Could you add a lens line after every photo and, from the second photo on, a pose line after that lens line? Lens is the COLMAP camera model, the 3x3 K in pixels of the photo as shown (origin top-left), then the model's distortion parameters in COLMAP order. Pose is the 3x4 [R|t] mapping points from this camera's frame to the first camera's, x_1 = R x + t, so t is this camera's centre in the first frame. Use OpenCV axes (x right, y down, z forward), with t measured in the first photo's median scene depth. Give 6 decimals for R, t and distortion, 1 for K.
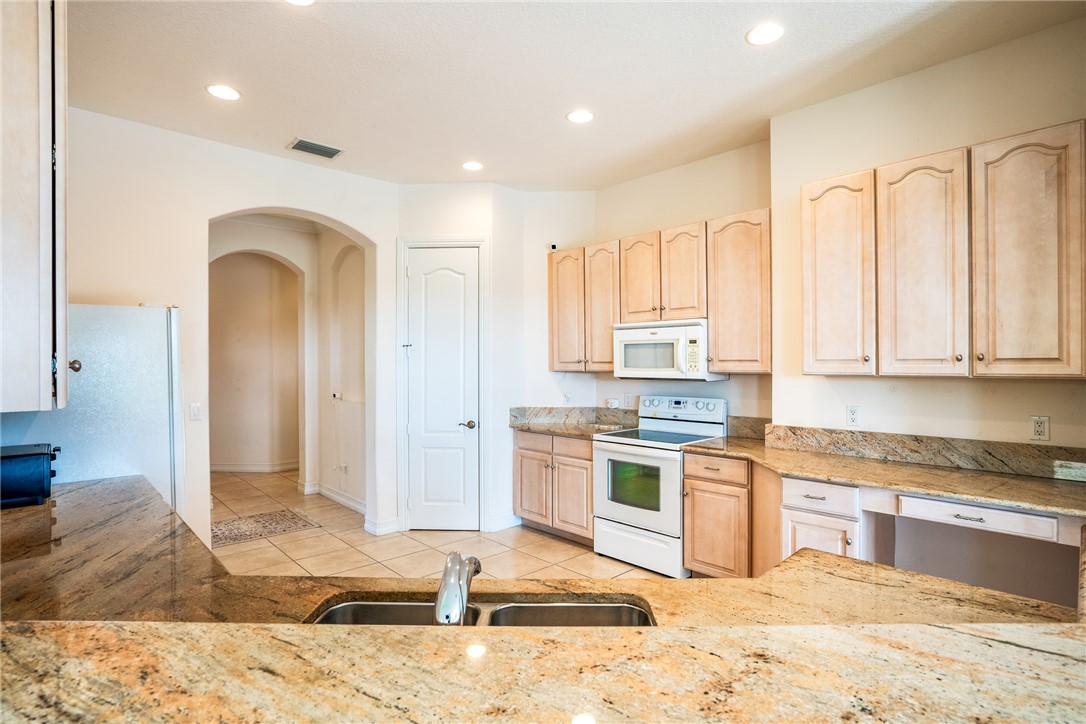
lens RADIAL K [[543.9, 0, 543.0], [0, 543.9, 362.0], [0, 0, 1]] dist [-0.060003, 0.033096]
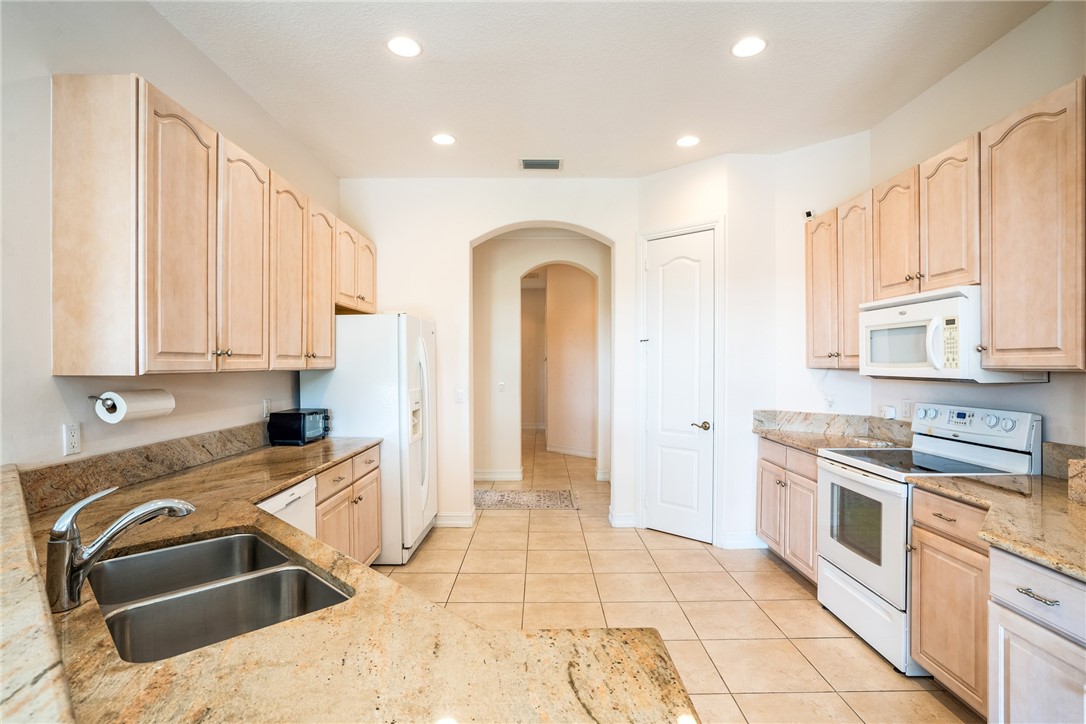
lens RADIAL K [[543.9, 0, 543.0], [0, 543.9, 362.0], [0, 0, 1]] dist [-0.060003, 0.033096]
pose [[0.732623, 0.001793, -0.680632, 0.317573], [-0.003944, 0.999991, -0.001611, 0.012733], [0.680623, 0.003864, 0.732624, 0.171054]]
